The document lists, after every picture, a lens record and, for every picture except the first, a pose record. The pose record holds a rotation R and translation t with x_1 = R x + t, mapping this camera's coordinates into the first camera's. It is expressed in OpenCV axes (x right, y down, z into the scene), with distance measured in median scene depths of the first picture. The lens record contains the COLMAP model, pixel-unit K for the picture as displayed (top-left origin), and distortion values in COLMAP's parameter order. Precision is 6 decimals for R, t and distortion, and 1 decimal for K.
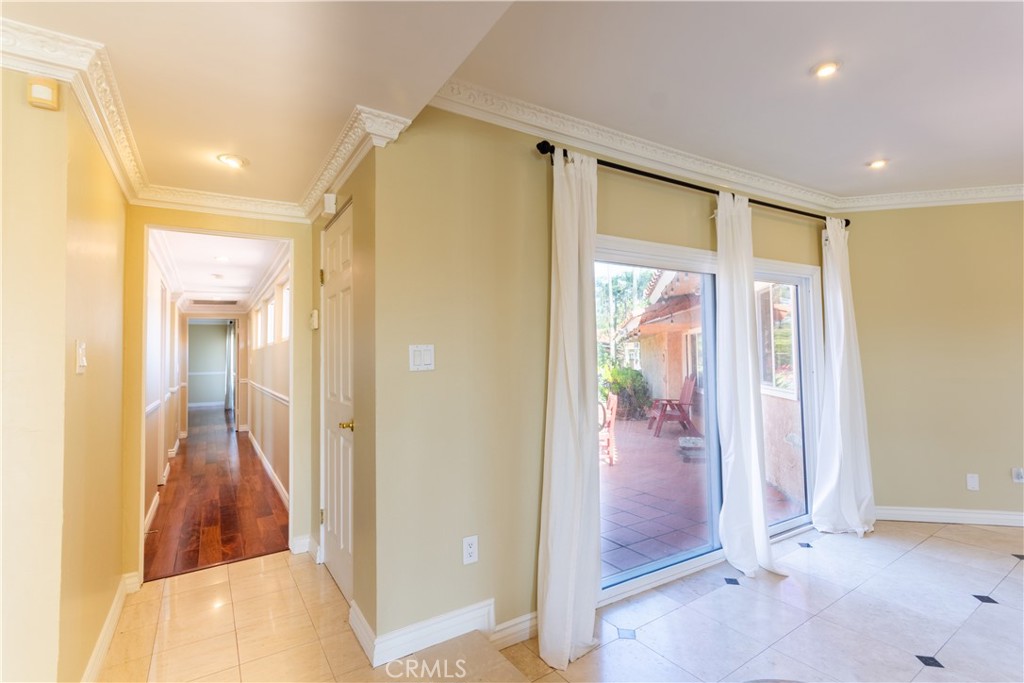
lens RADIAL K [[477.9, 0, 510.4], [0, 477.9, 340.5], [0, 0, 1]] dist [-0.001361, 0.000590]
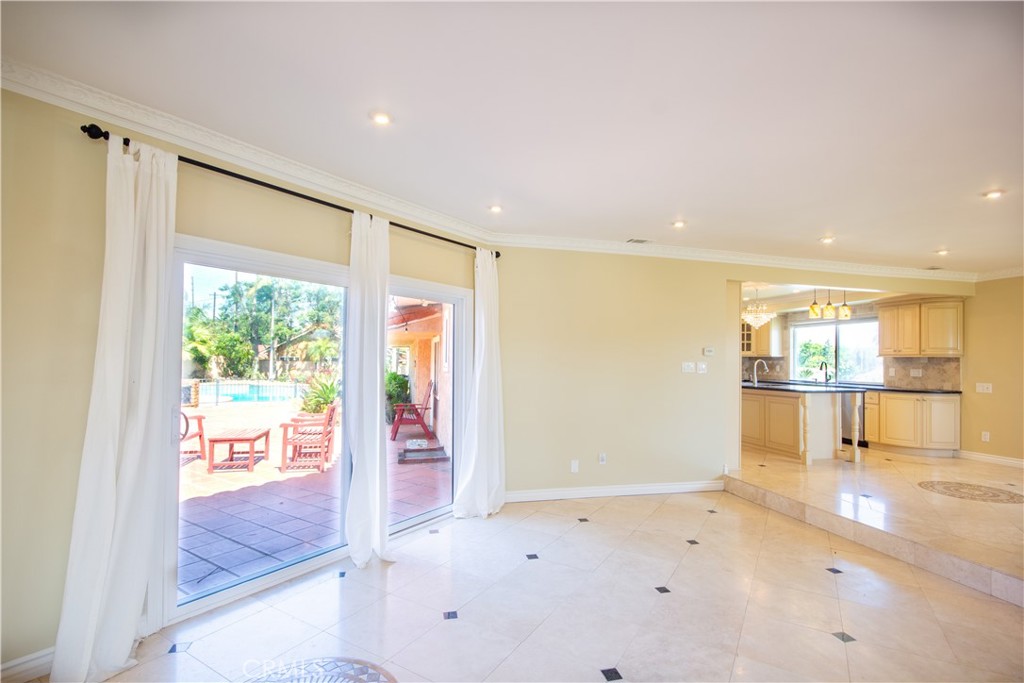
lens RADIAL K [[477.9, 0, 523.4], [0, 477.9, 354.6], [0, 0, 1]] dist [-0.001361, 0.000590]
pose [[0.905020, 0.029667, 0.424332, 0.328580], [-0.038718, 0.999169, 0.012723, -0.020405], [-0.423602, -0.027944, 0.905417, -0.124966]]
